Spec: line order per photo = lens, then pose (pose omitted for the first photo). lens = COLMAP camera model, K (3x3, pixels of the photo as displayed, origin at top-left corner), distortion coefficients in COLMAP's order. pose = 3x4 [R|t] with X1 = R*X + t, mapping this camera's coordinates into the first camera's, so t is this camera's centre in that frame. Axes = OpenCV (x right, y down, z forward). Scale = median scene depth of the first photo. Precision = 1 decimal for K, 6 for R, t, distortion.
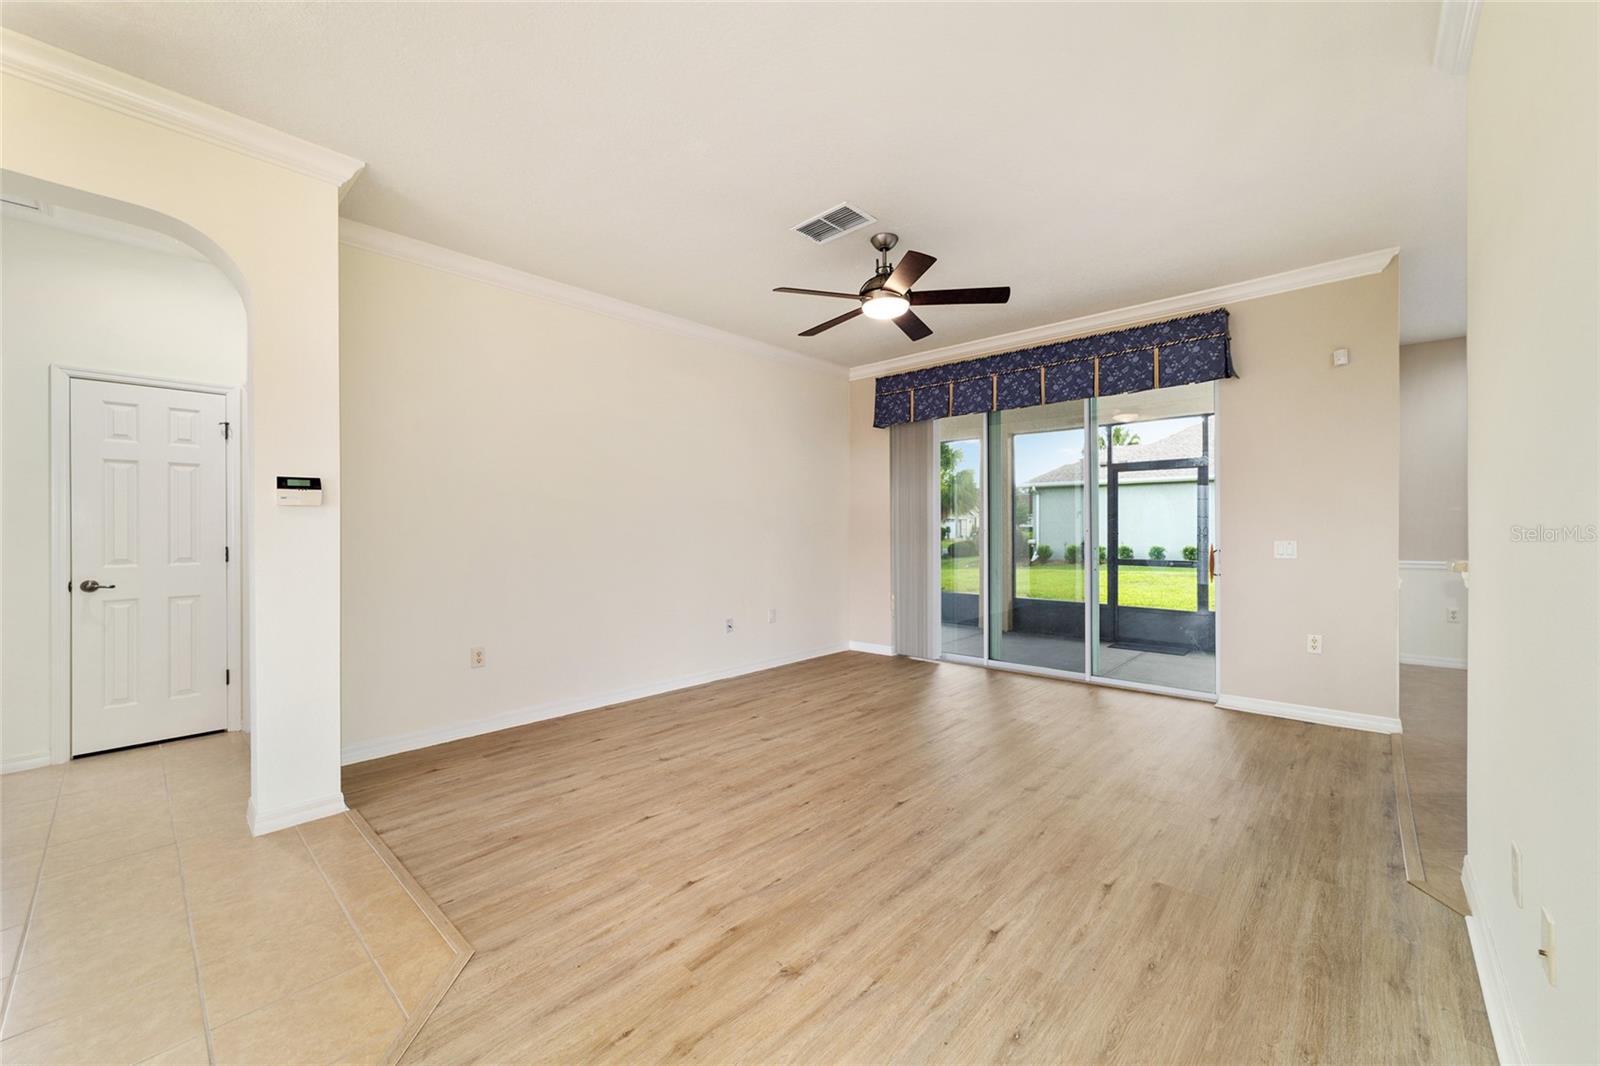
lens RADIAL K [[626.0, 0, 788.5], [0, 626.0, 531.1], [0, 0, 1]] dist [-0.016926, 0.004458]
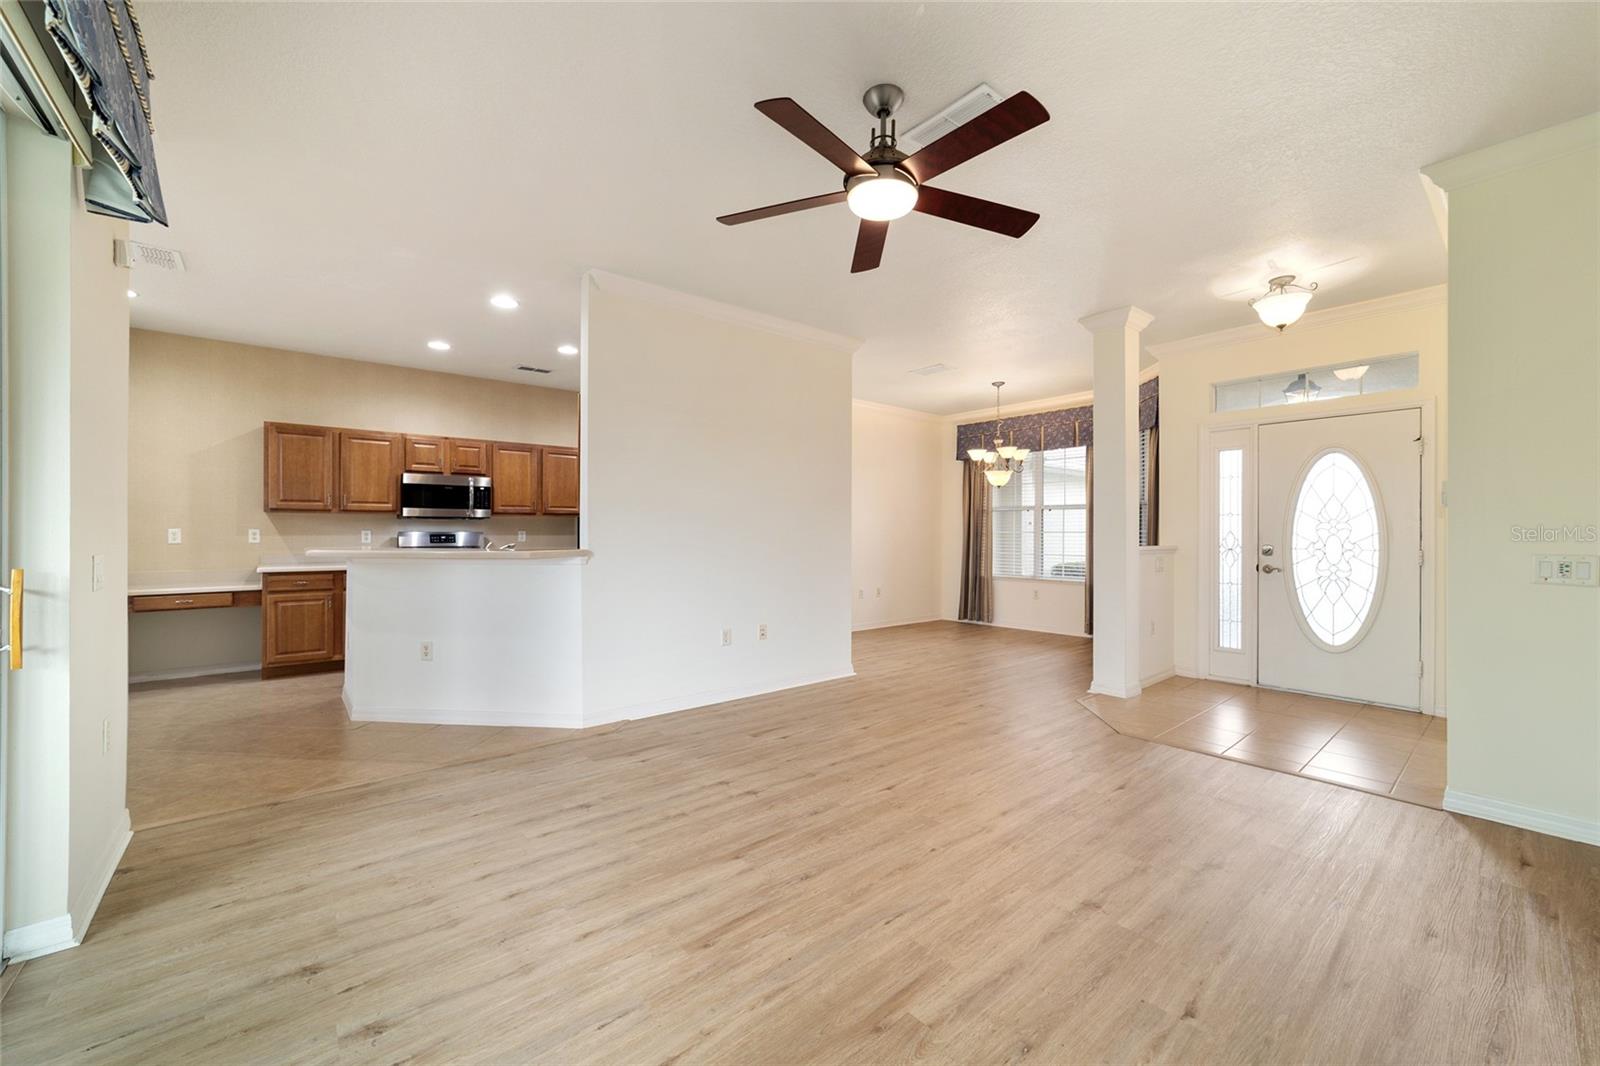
lens RADIAL K [[626.0, 0, 792.3], [0, 626.0, 532.6], [0, 0, 1]] dist [-0.016926, 0.004458]
pose [[-0.992701, 0.002023, 0.120588, 0.158764], [0.001419, 0.999986, -0.005096, 0.002596], [-0.120597, -0.004888, -0.992690, 1.551016]]
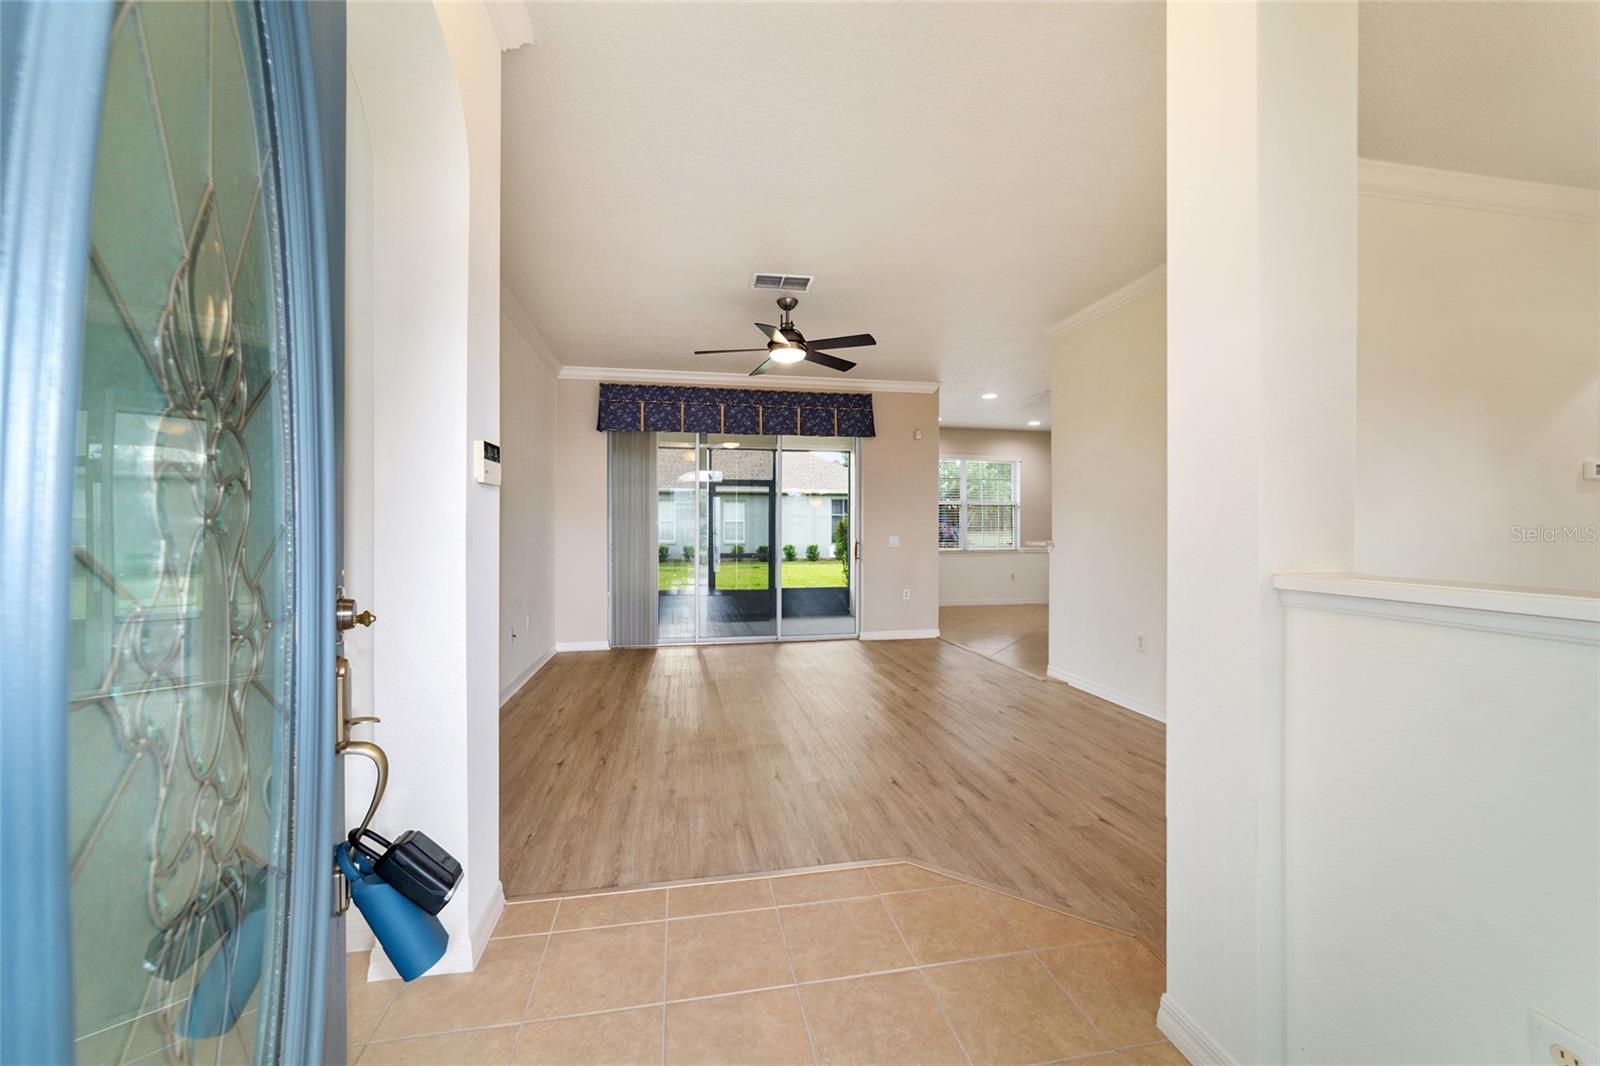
lens RADIAL K [[626.0, 0, 788.4], [0, 626.0, 535.4], [0, 0, 1]] dist [-0.016926, 0.004458]
pose [[0.597945, -0.003447, 0.801530, -0.806353], [0.001381, 0.999994, 0.003270, 0.007895], [-0.801536, -0.000848, 0.597946, 0.208921]]
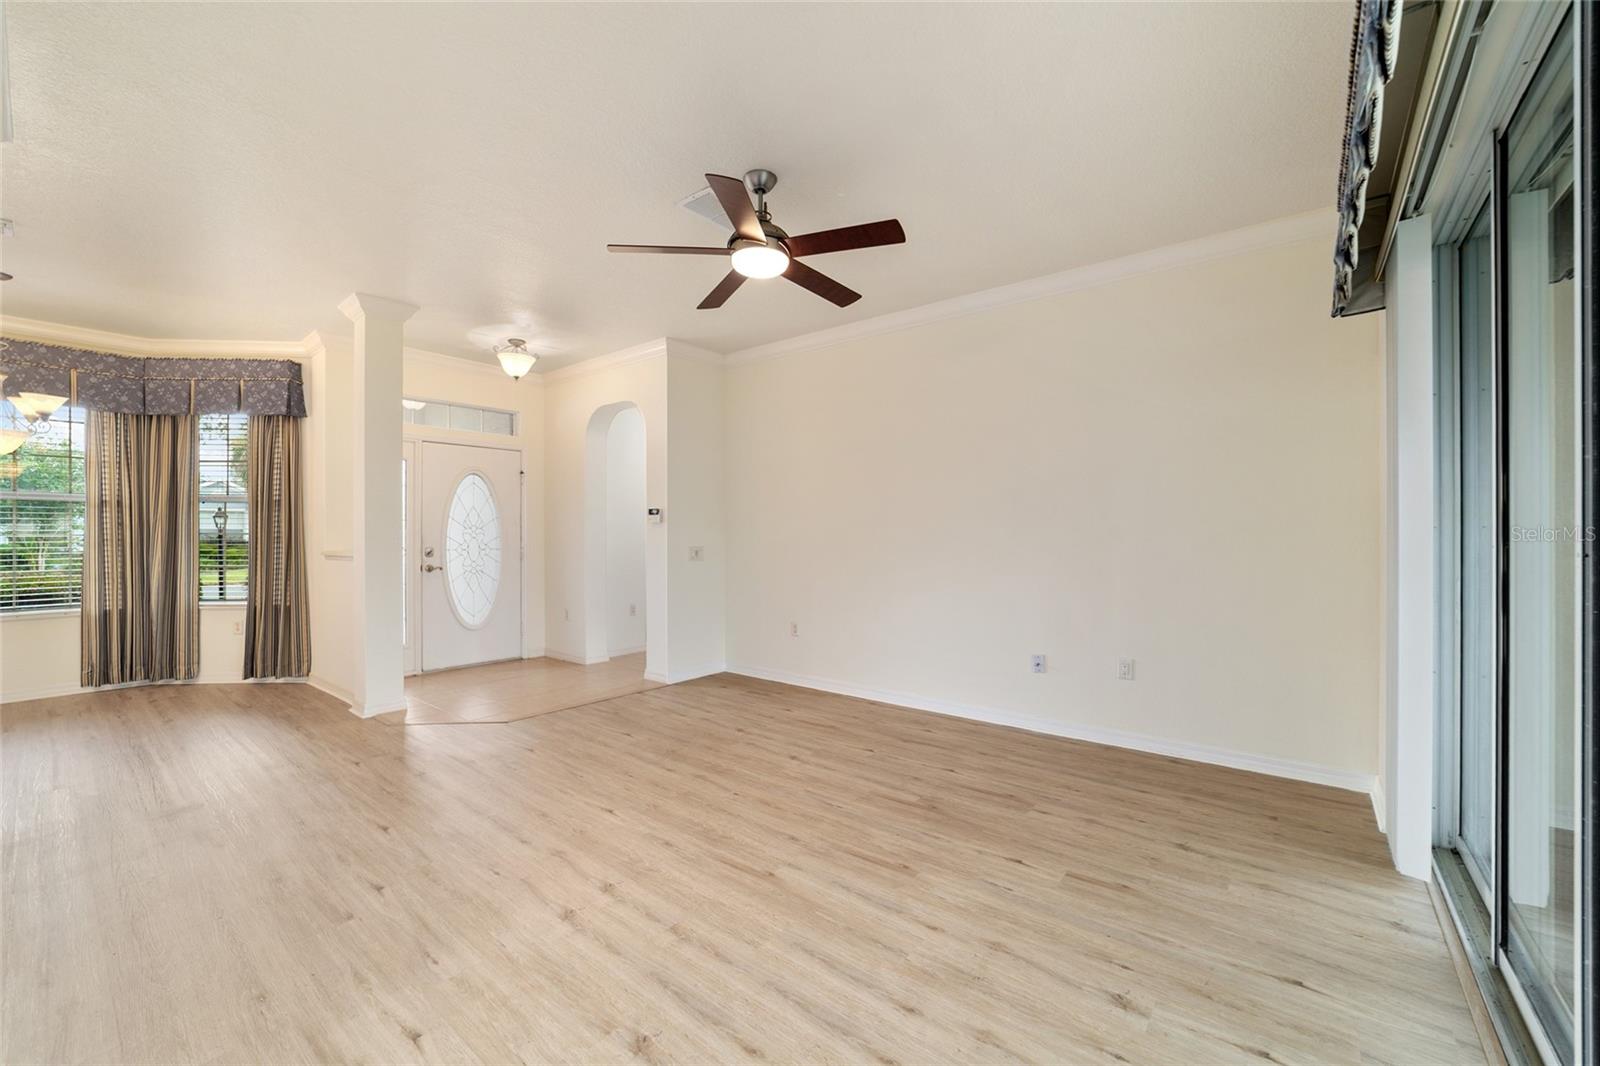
lens RADIAL K [[626.0, 0, 801.3], [0, 626.0, 537.0], [0, 0, 1]] dist [-0.016926, 0.004458]
pose [[0.077091, 0.005879, -0.997007, 0.903238], [-0.000252, 0.999983, 0.005877, -0.011678], [0.997024, -0.000202, 0.077091, 0.918032]]
